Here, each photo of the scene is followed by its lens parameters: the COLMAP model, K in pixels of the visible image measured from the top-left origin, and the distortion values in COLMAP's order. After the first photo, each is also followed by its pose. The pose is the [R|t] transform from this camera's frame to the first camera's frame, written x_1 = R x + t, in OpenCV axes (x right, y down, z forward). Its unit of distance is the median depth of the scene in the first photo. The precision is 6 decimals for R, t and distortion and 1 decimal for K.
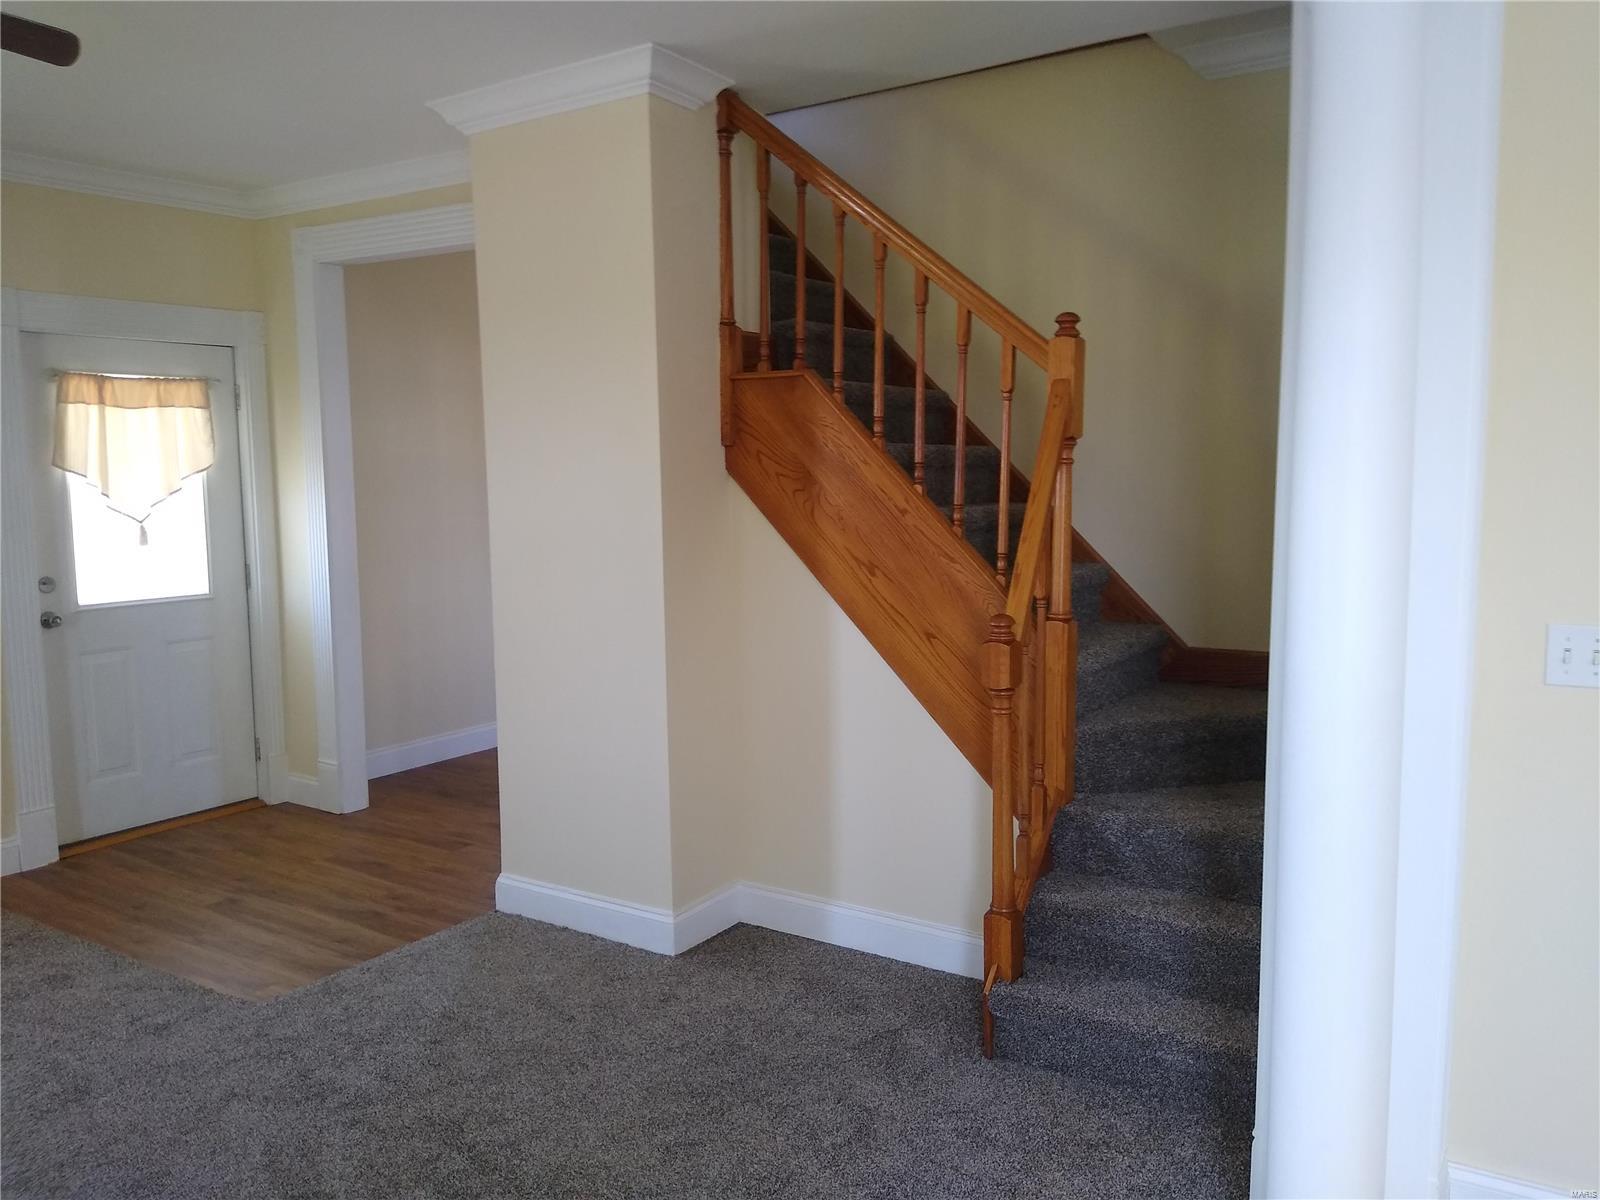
lens RADIAL K [[1239.9, 0, 800.0], [0, 1239.9, 600.2], [0, 0, 1]] dist [0.100587, -0.159771]
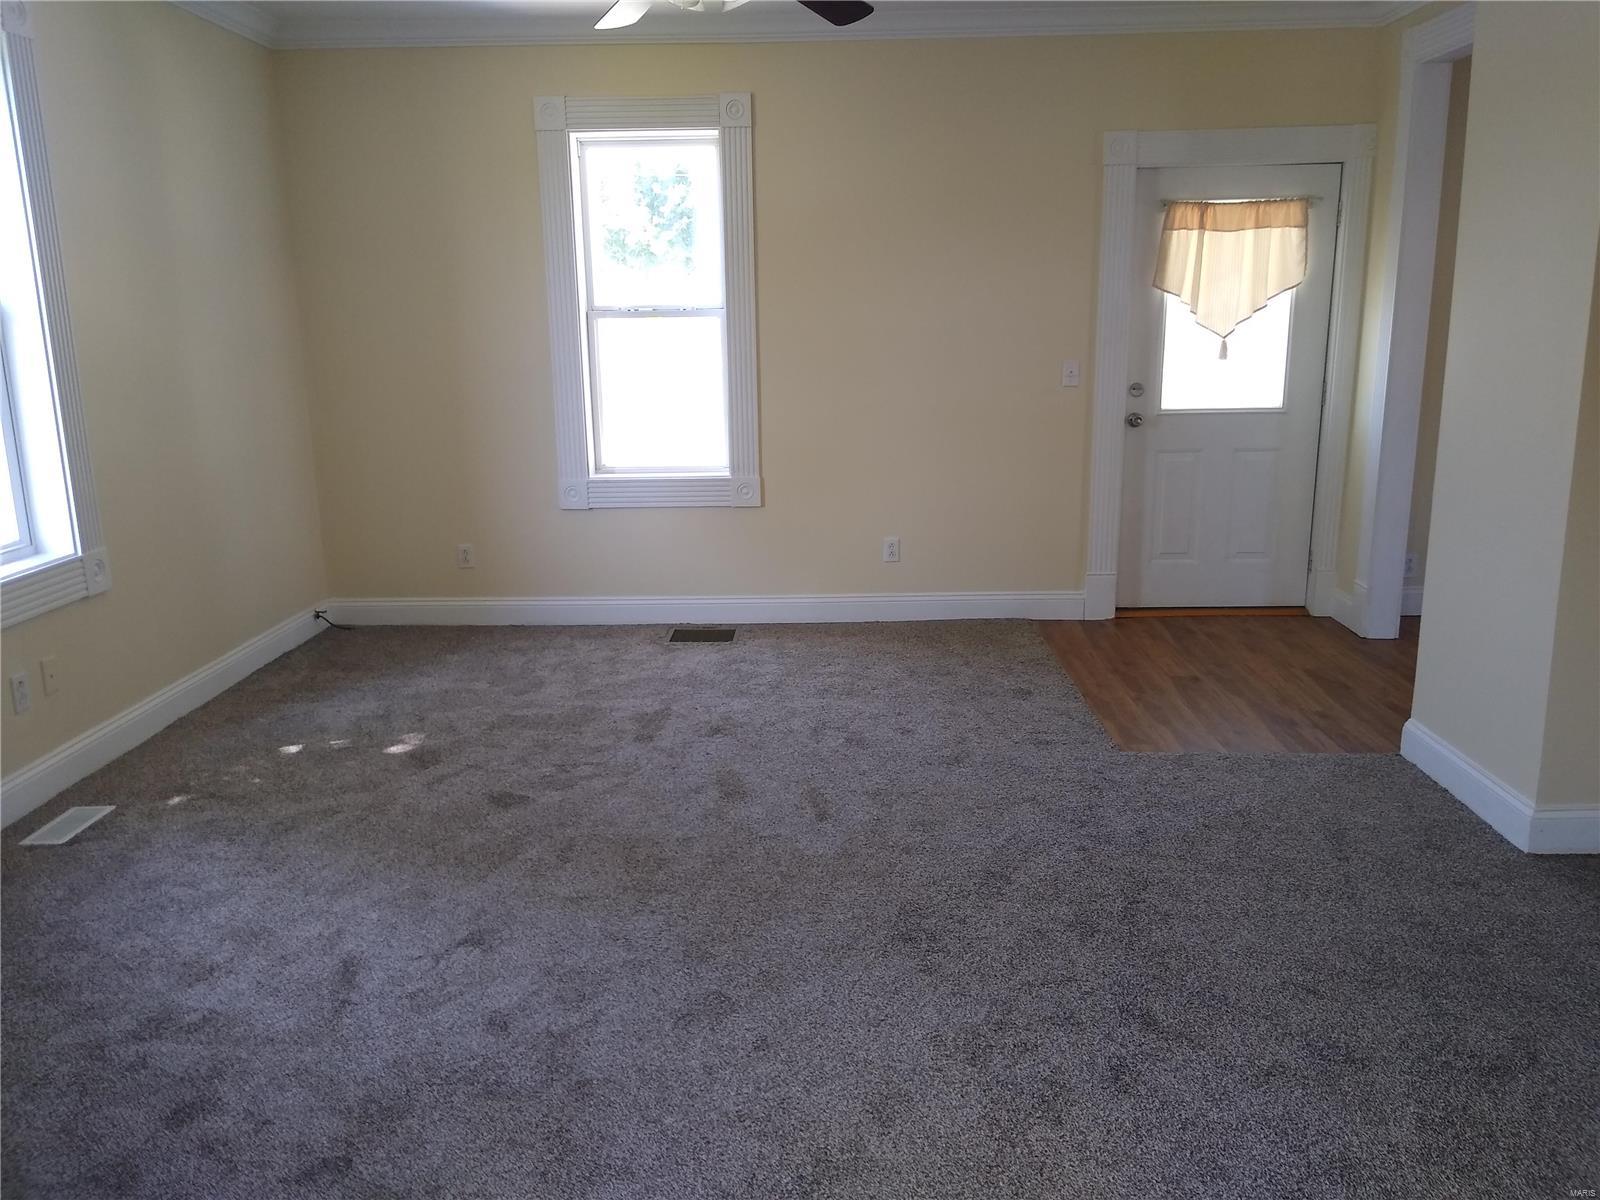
lens RADIAL K [[1239.9, 0, 800.0], [0, 1239.9, 600.2], [0, 0, 1]] dist [0.100587, -0.159771]
pose [[0.530284, 0.190576, -0.826123, 0.244508], [-0.081086, 0.981342, 0.174335, 0.002657], [0.843934, -0.025460, 0.535843, 0.090988]]
